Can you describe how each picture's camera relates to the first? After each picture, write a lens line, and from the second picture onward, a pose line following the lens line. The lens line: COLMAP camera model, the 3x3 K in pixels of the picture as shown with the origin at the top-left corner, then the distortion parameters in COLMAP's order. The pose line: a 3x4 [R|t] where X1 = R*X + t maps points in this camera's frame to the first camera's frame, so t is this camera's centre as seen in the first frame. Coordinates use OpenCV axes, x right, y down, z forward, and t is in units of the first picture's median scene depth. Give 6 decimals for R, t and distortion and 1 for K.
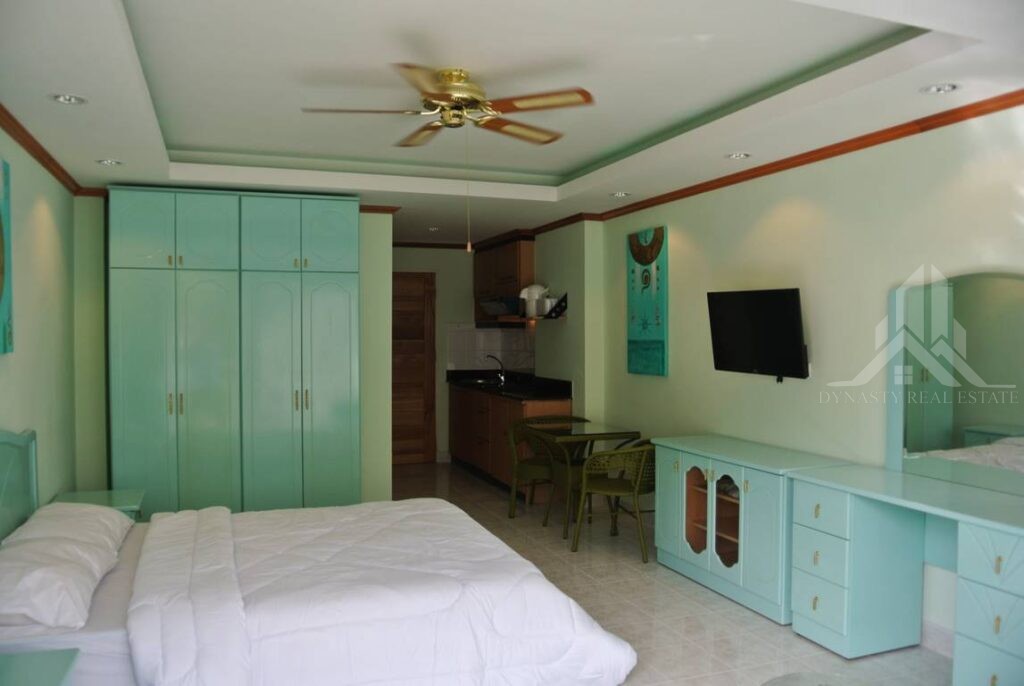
lens RADIAL K [[813.3, 0, 512.0], [0, 813.3, 343.0], [0, 0, 1]] dist [-0.062605, 0.000857]
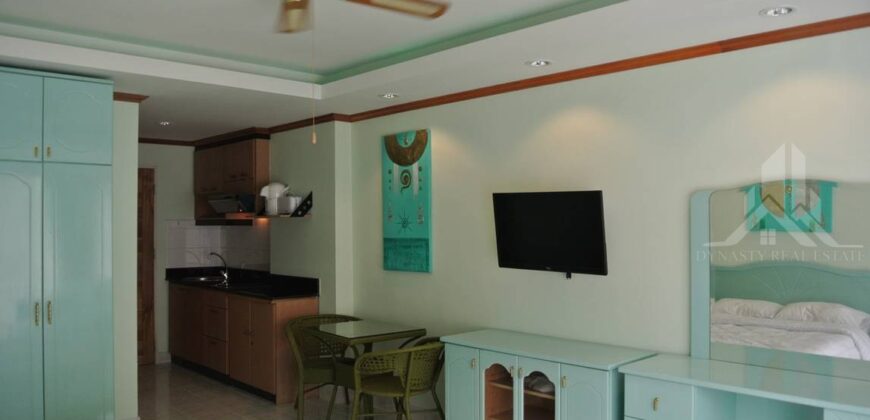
lens RADIAL K [[682.3, 0, 435.0], [0, 682.3, 210.0], [0, 0, 1]] dist [-0.073742, 0.000786]
pose [[0.923781, 0.005046, 0.382888, -0.135760], [0.008676, 0.999381, -0.034103, -0.009538], [-0.382823, 0.034825, 0.923165, 0.183967]]
